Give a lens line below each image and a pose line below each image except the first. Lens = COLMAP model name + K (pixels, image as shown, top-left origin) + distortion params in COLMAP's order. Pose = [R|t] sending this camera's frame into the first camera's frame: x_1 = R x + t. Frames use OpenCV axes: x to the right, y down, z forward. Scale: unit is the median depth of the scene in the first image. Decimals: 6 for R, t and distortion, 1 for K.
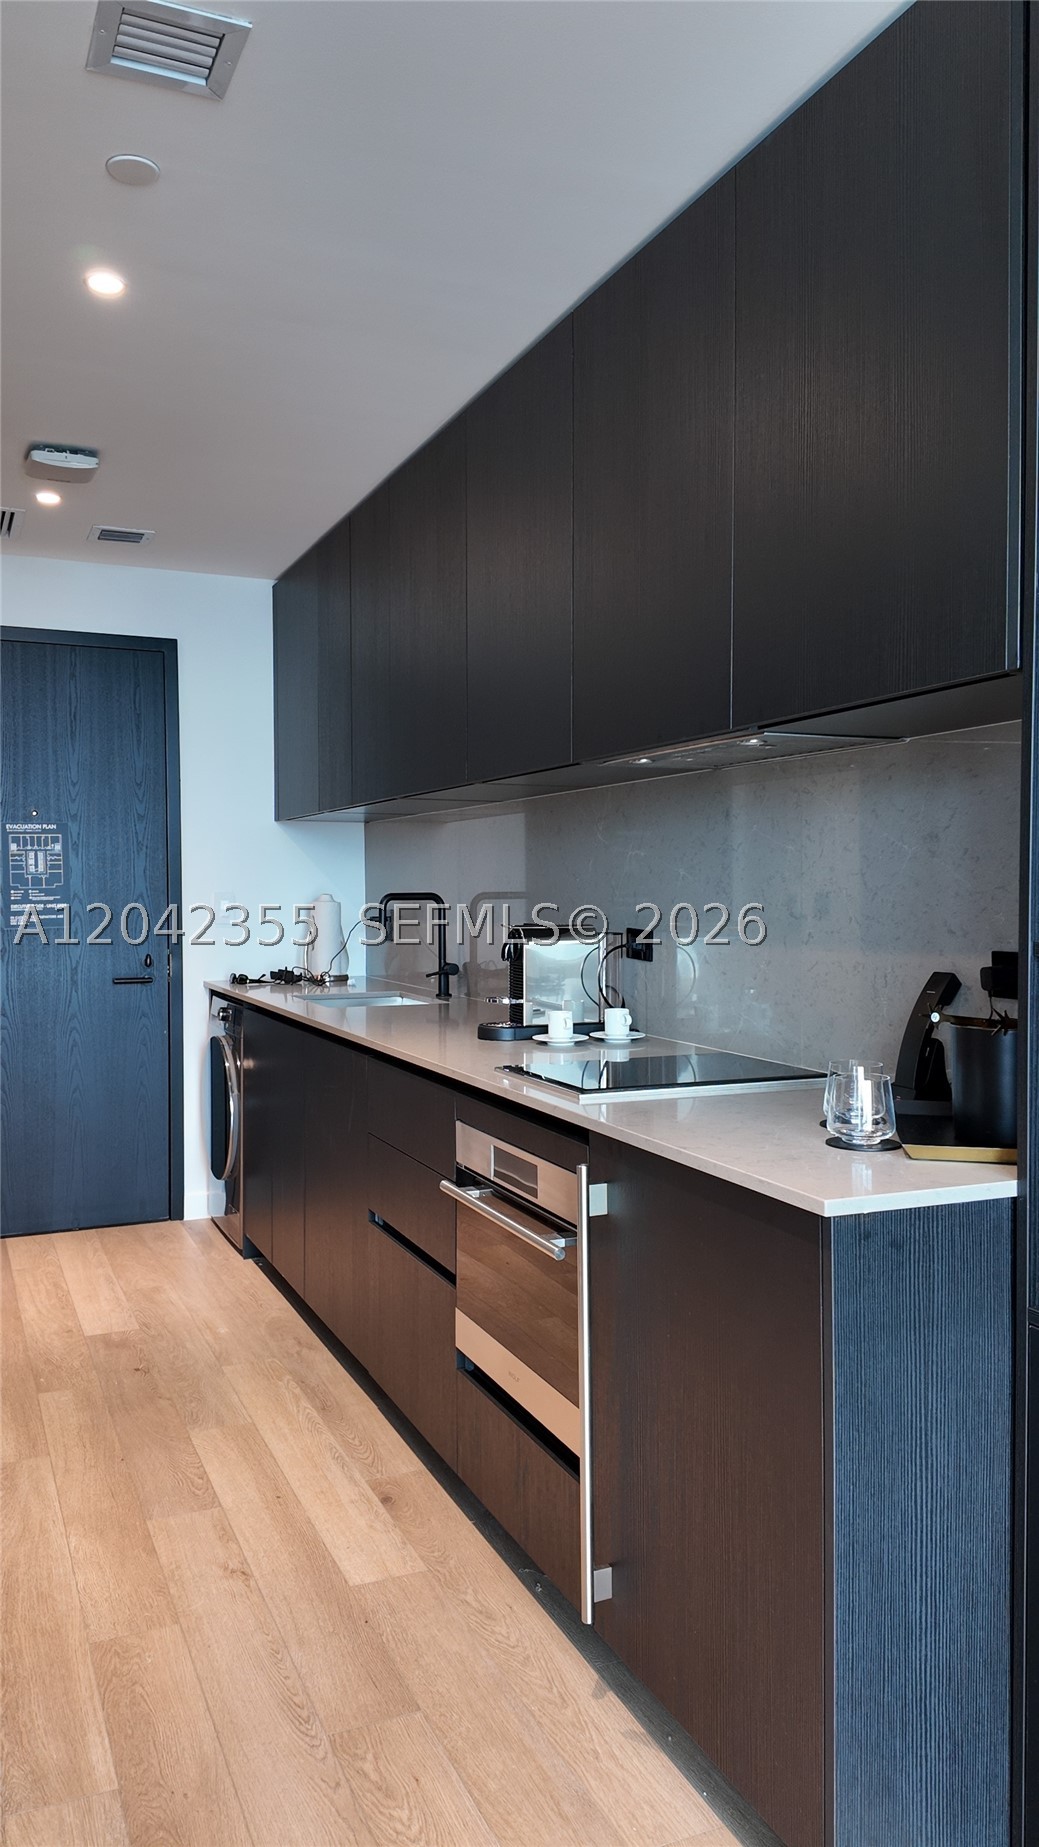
lens RADIAL K [[1357.1, 0, 509.7], [0, 1357.1, 923.6], [0, 0, 1]] dist [0.111398, -0.154351]
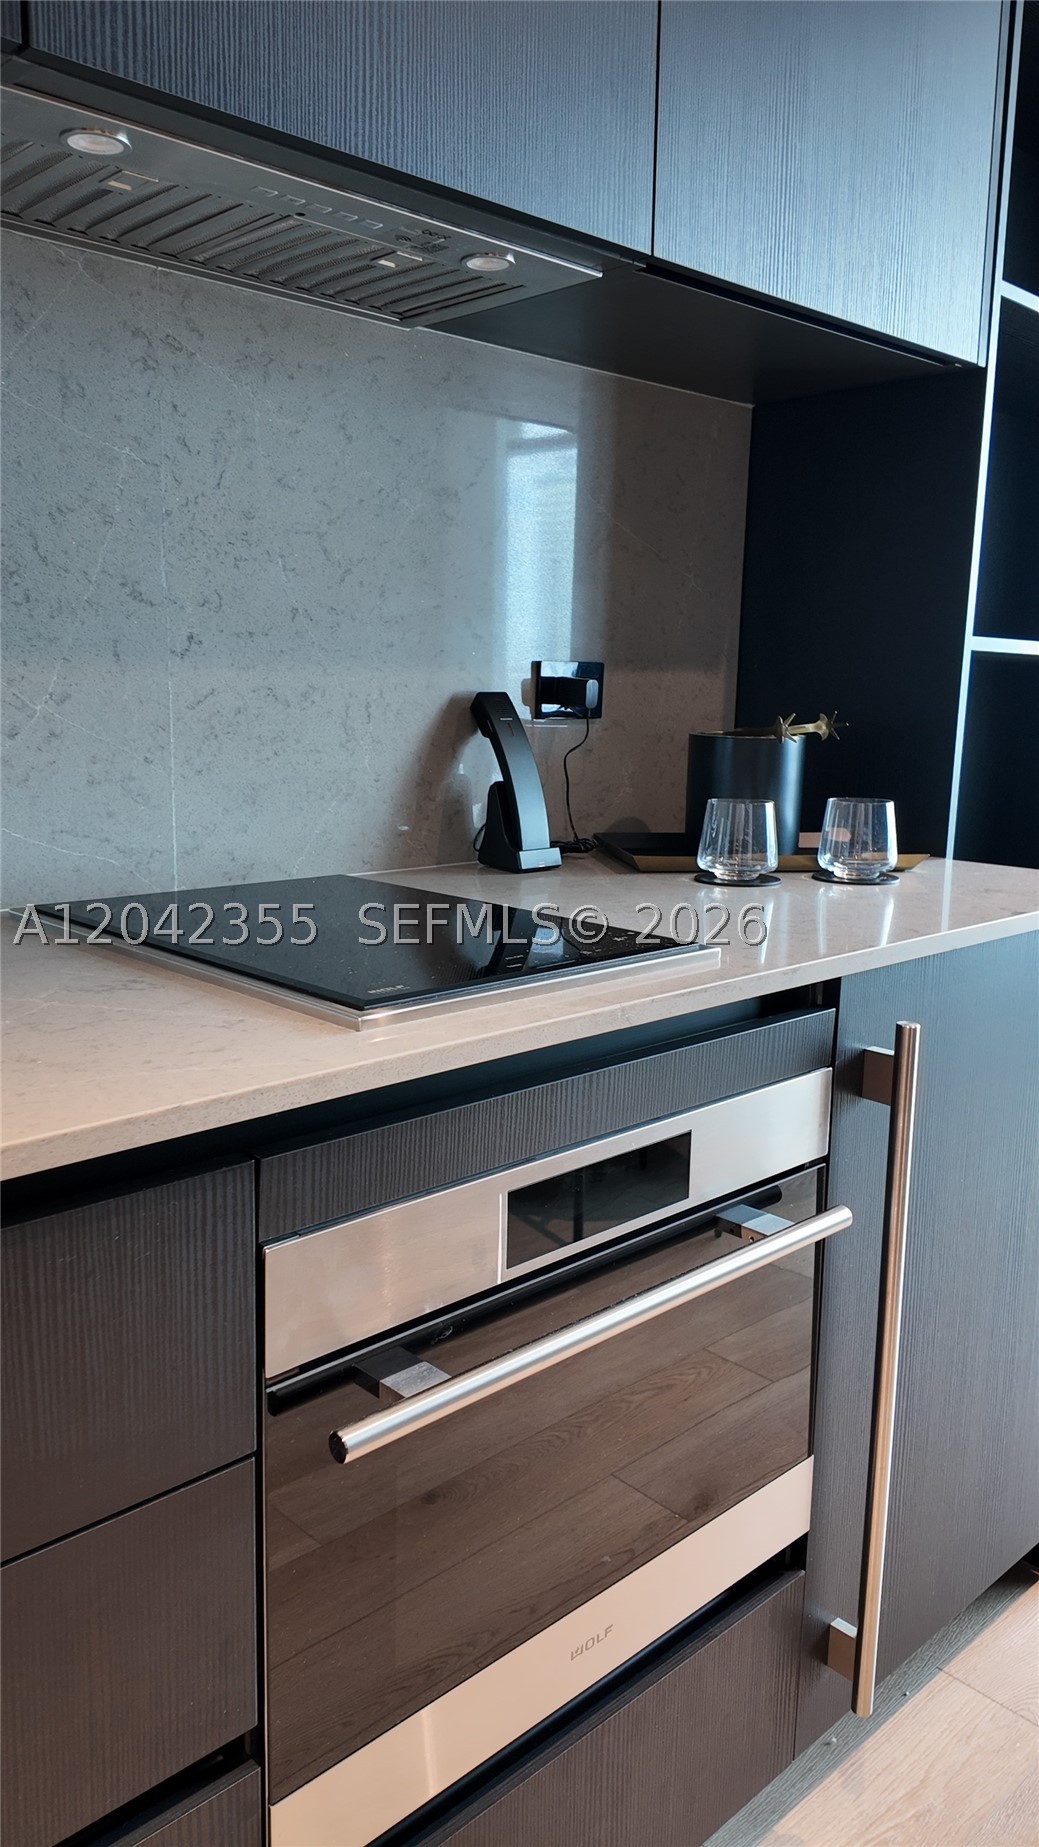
lens RADIAL K [[1357.1, 0, 509.7], [0, 1357.1, 923.6], [0, 0, 1]] dist [0.111398, -0.154351]
pose [[-0.349962, -0.168187, 0.921542, -0.346356], [0.008645, 0.983129, 0.182711, 0.022107], [-0.936724, 0.071909, -0.342603, 1.124147]]
